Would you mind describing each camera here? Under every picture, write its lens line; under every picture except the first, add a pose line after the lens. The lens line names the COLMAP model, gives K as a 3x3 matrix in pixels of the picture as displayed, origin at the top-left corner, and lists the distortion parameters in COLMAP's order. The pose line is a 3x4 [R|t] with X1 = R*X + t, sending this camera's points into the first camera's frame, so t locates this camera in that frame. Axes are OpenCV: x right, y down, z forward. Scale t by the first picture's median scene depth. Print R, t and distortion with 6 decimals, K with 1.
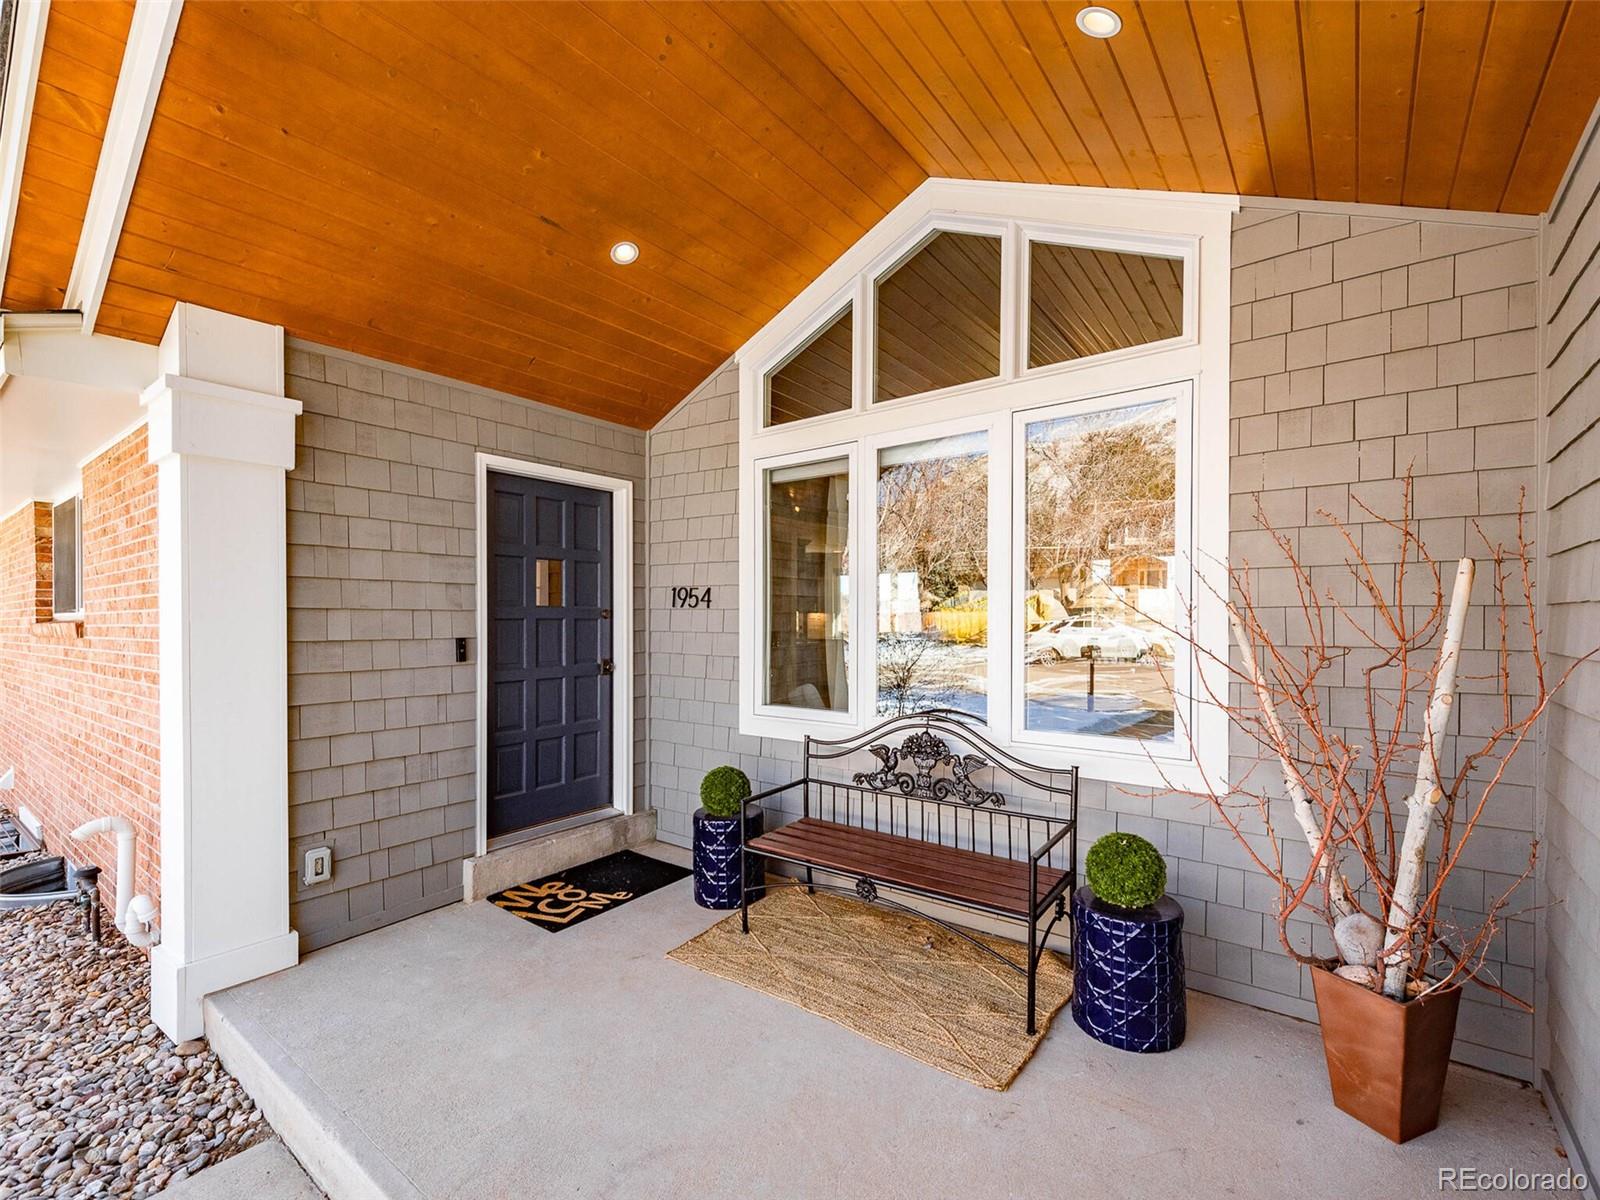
lens RADIAL K [[712.8, 0, 810.0], [0, 712.8, 626.3], [0, 0, 1]] dist [0.000478, -0.000020]
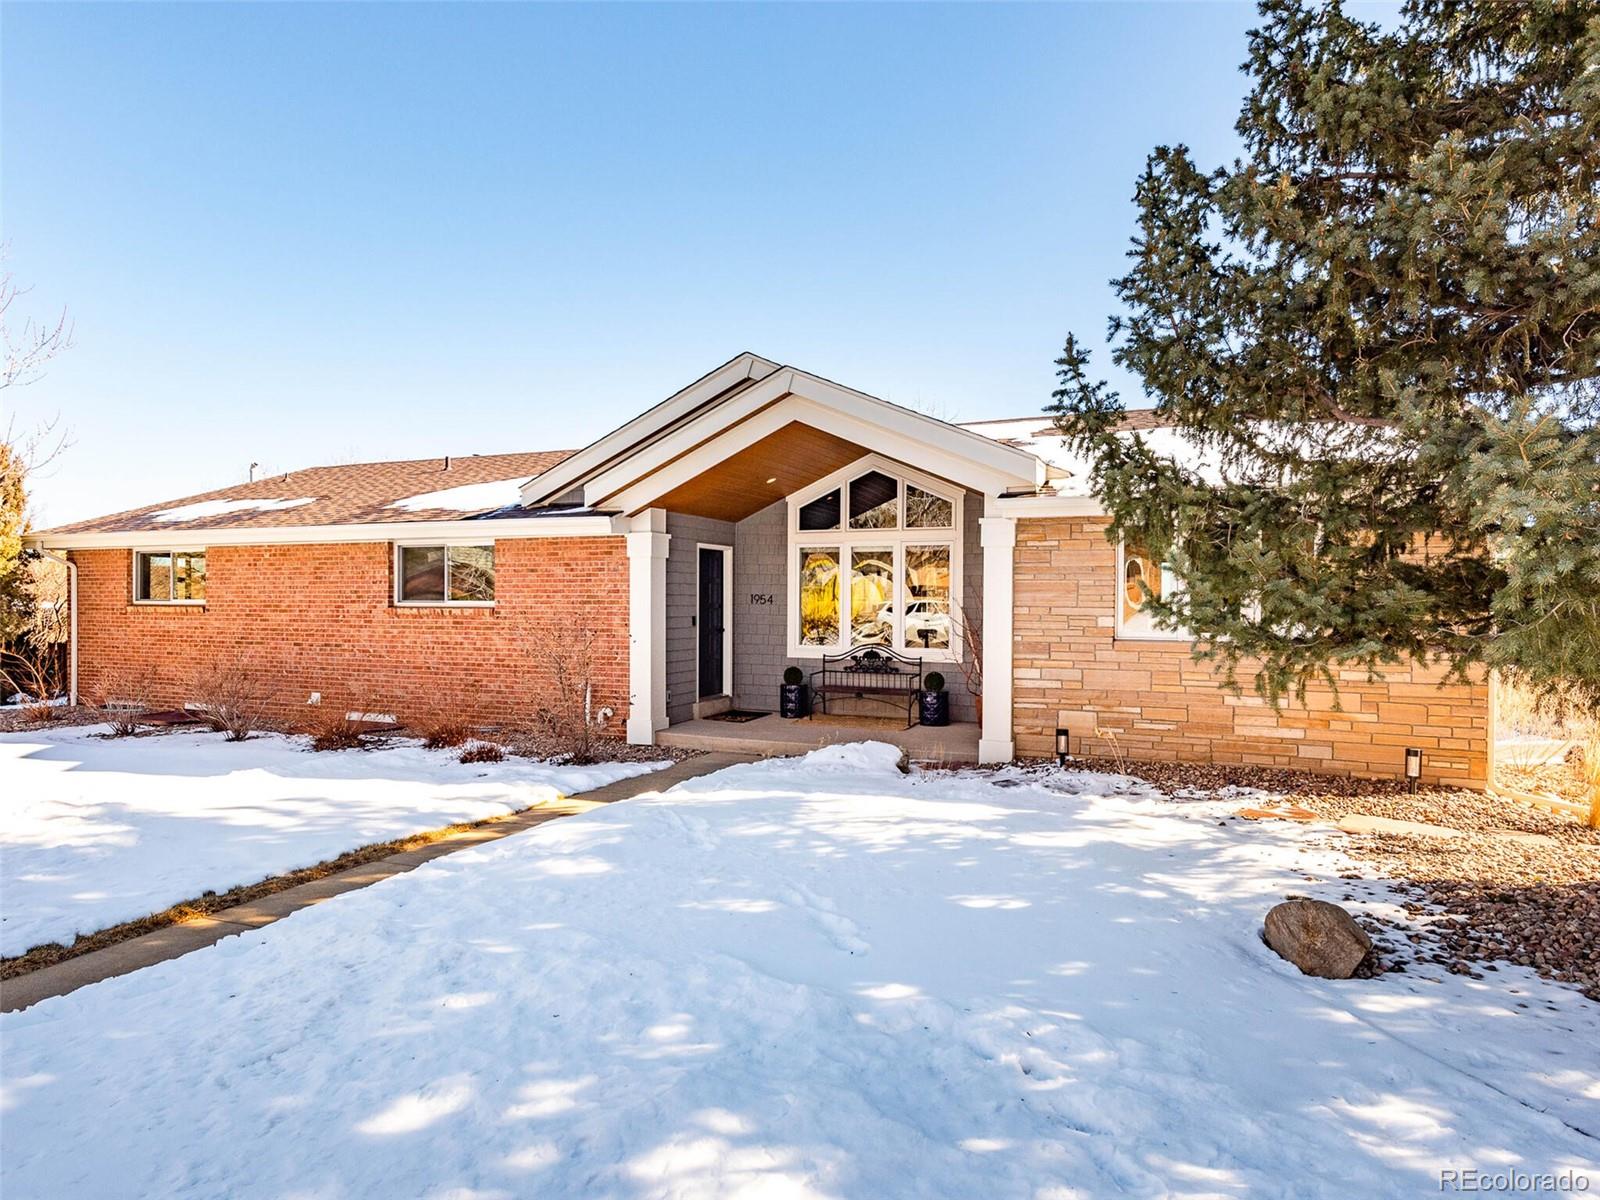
lens RADIAL K [[885.9, 0, 800.1], [0, 885.9, 603.3], [0, 0, 1]] dist [-0.000130, -0.000001]
pose [[0.969289, 0.010726, 0.245692, -0.896726], [-0.010354, 0.999942, -0.002806, -0.025576], [-0.245708, 0.000176, 0.969344, -2.155030]]
